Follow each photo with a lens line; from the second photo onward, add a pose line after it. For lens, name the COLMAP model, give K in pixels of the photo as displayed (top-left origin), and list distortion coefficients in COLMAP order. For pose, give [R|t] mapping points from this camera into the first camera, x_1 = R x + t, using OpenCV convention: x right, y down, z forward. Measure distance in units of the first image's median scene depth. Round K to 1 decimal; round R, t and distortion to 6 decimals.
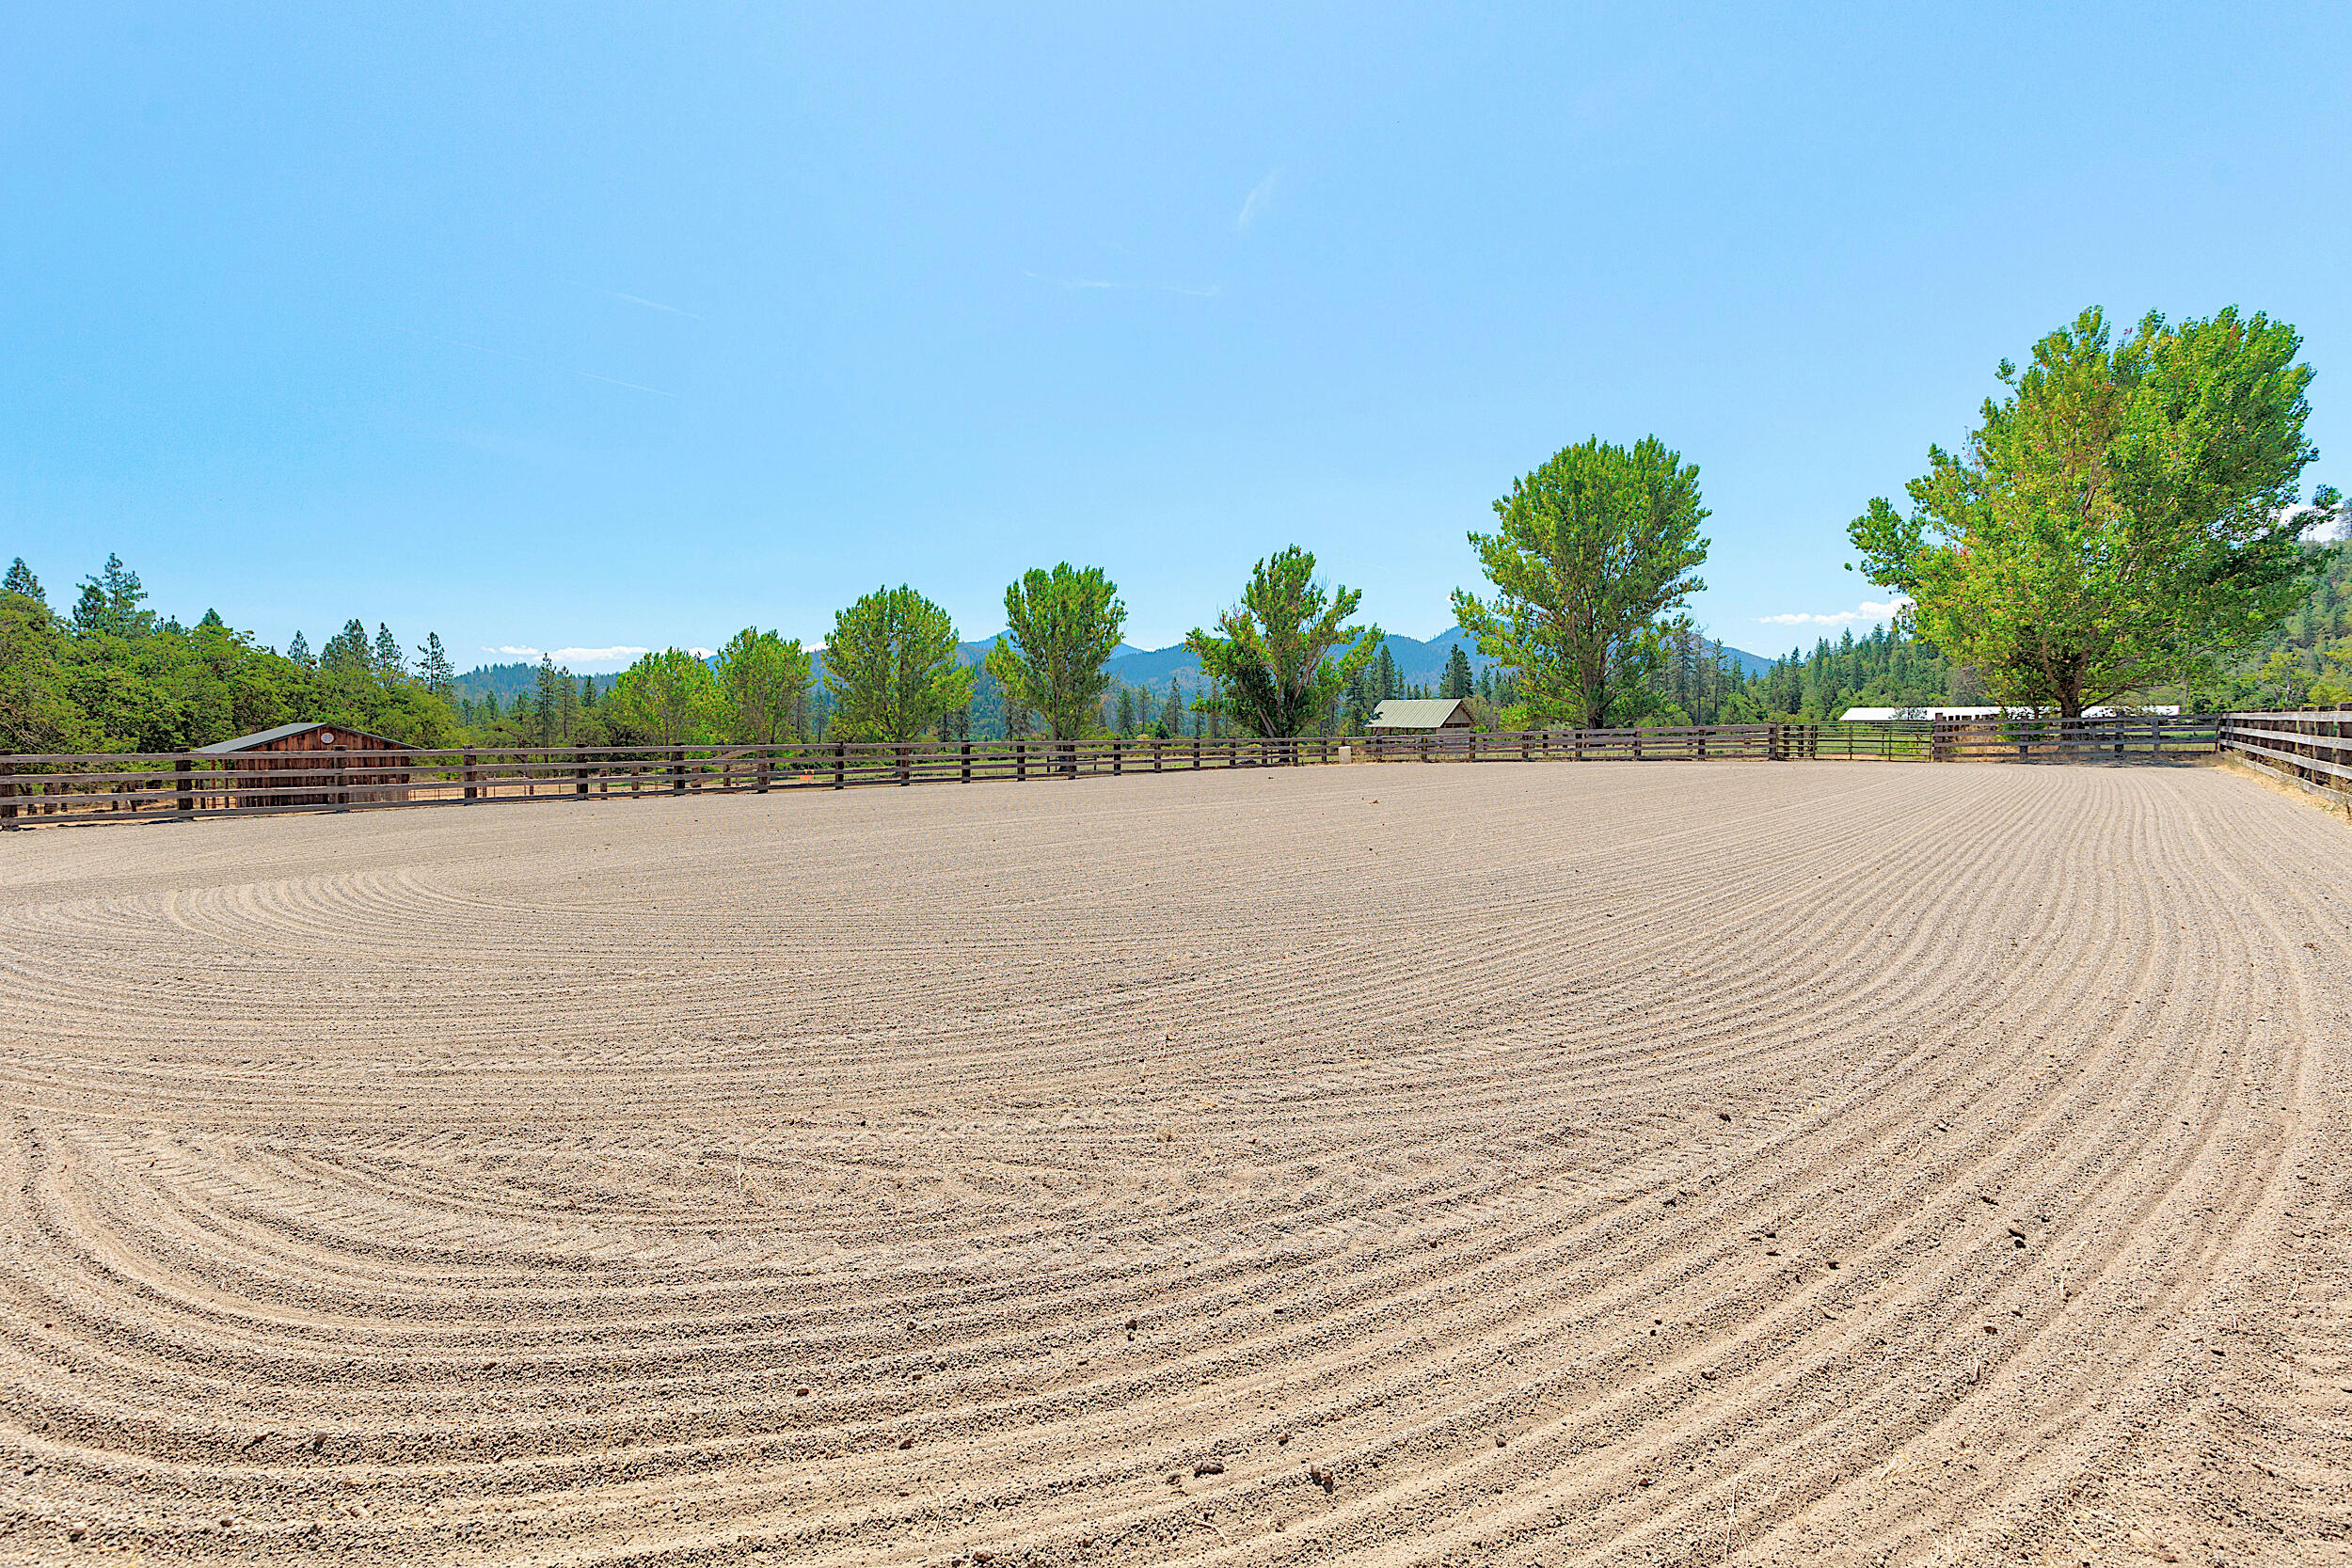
lens RADIAL K [[1072.4, 0, 1178.0], [0, 1072.4, 782.6], [0, 0, 1]] dist [0.004439, 0.000778]
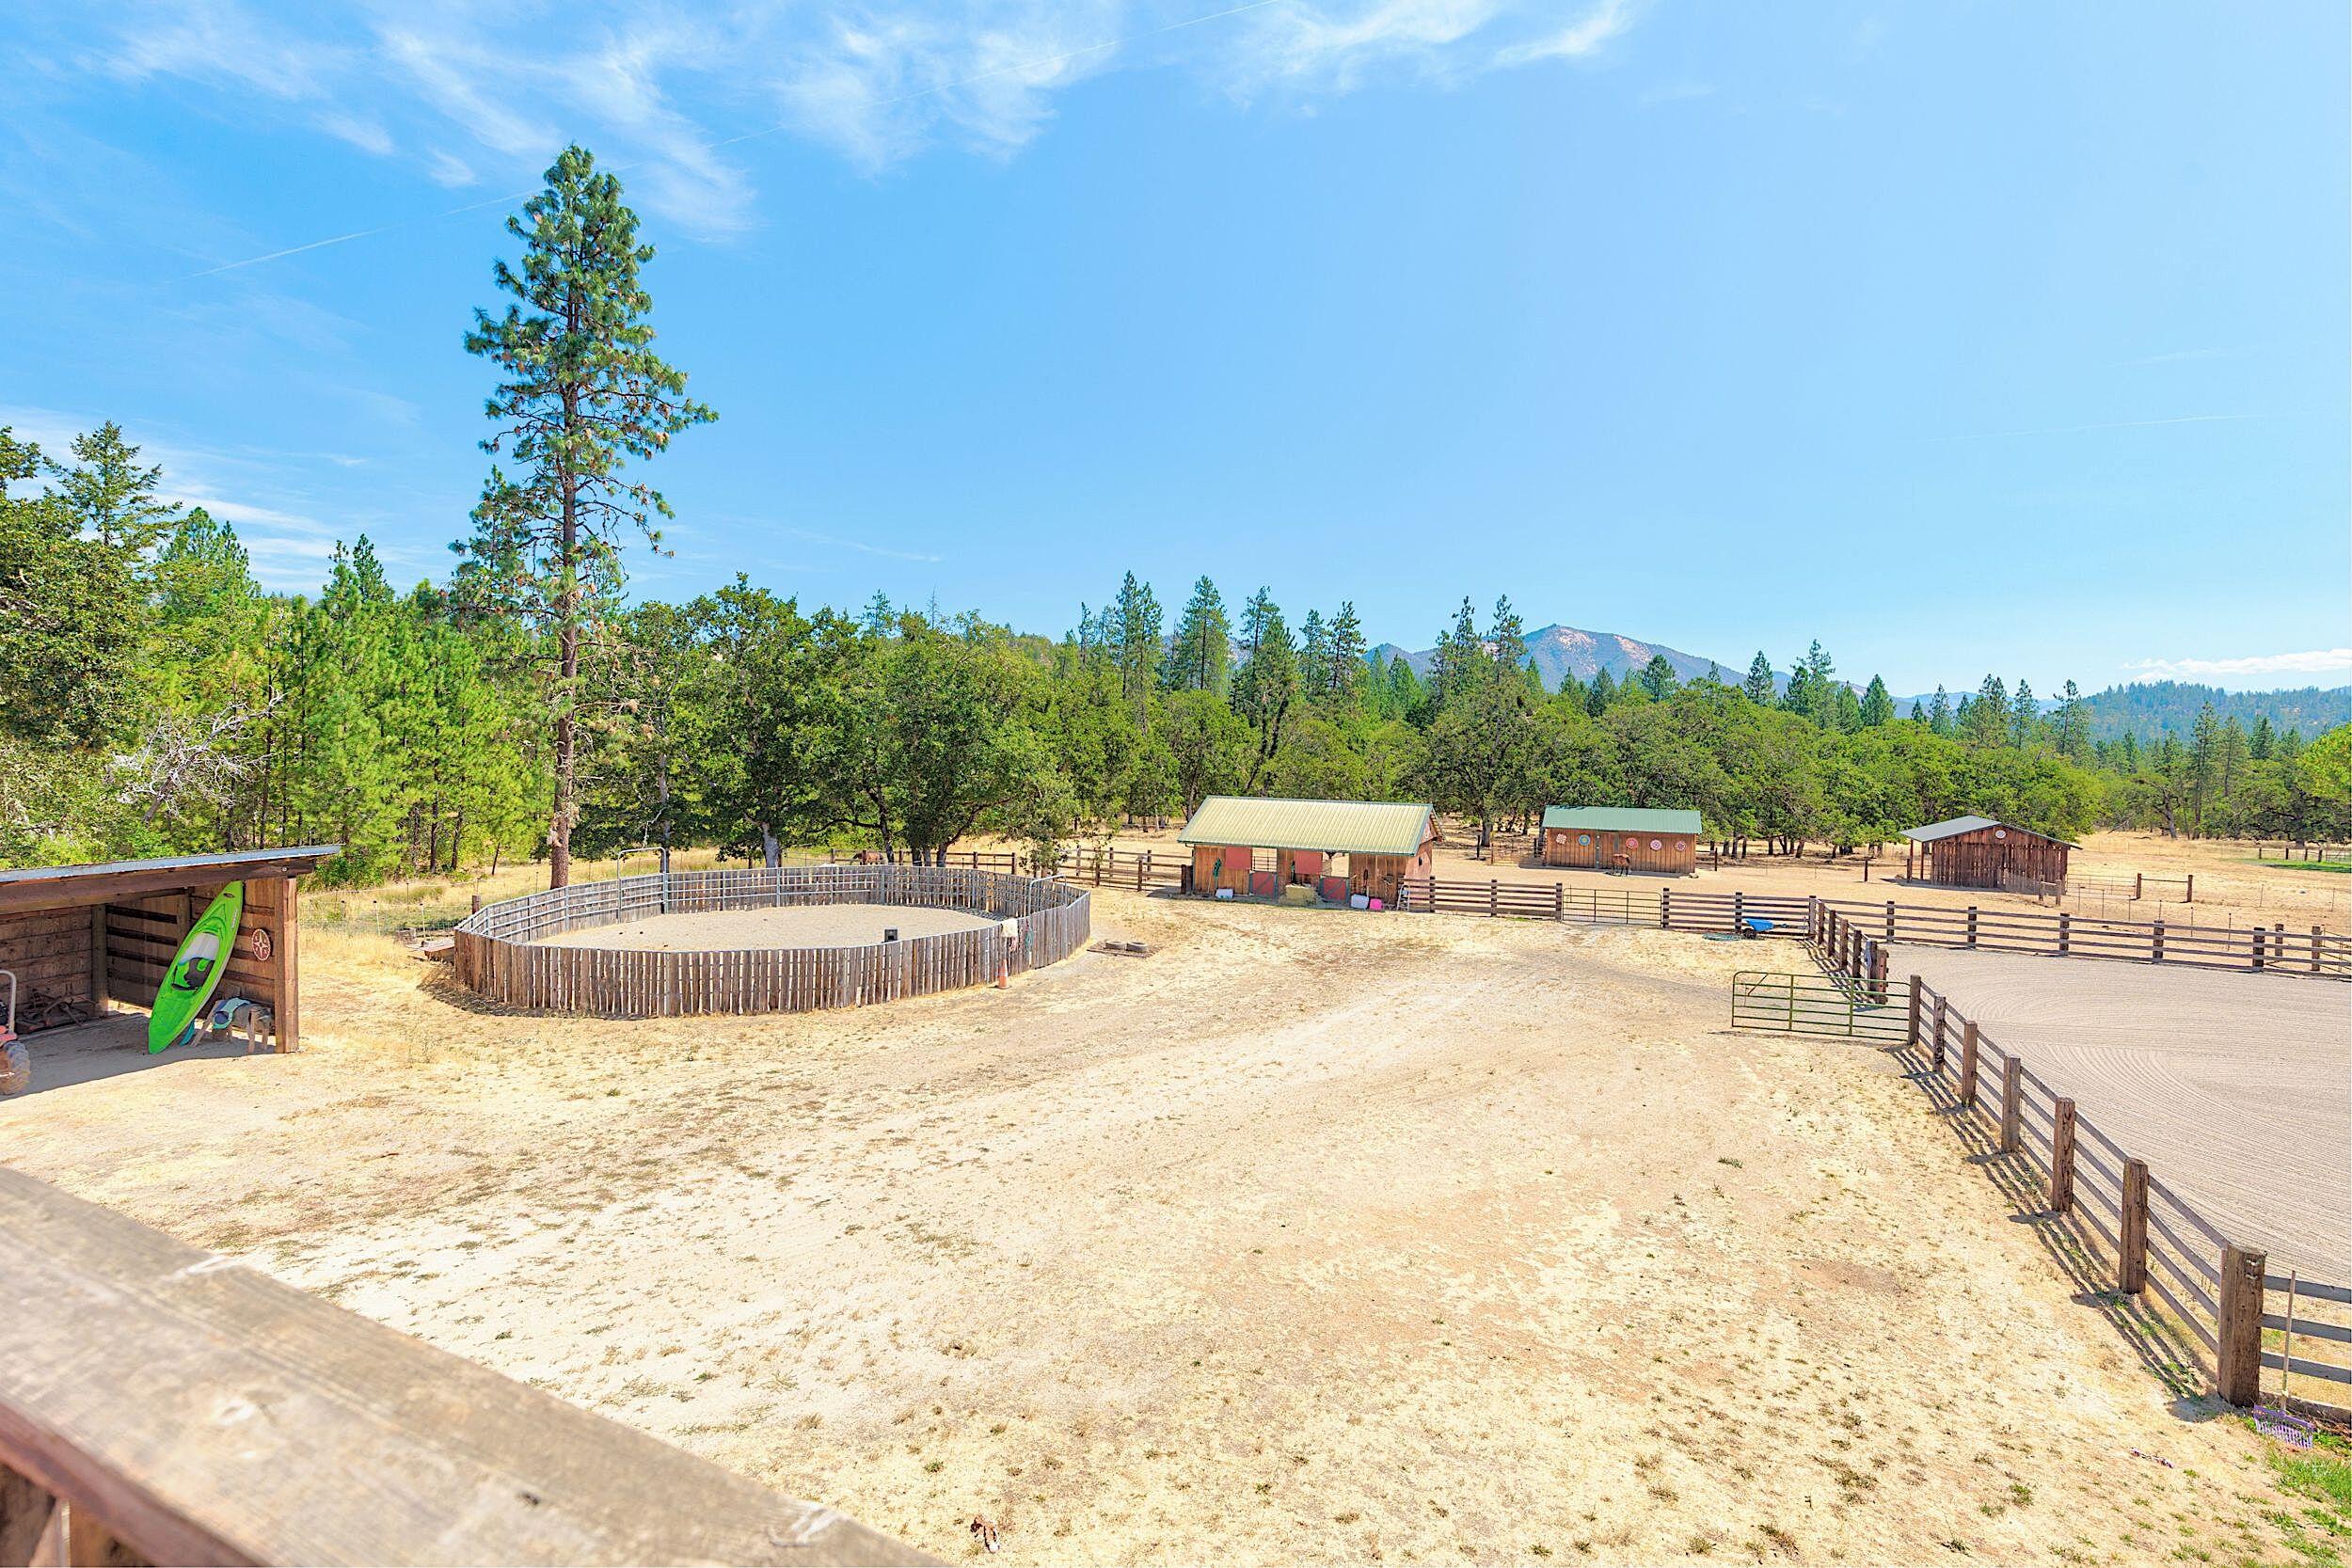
lens RADIAL K [[1072.4, 0, 1172.8], [0, 1072.4, 773.3], [0, 0, 1]] dist [0.004439, 0.000778]
pose [[0.277367, 0.036090, -0.960086, 0.050605], [-0.062854, 0.997835, 0.019351, -0.026628], [0.958706, 0.054978, 0.279035, -0.098421]]
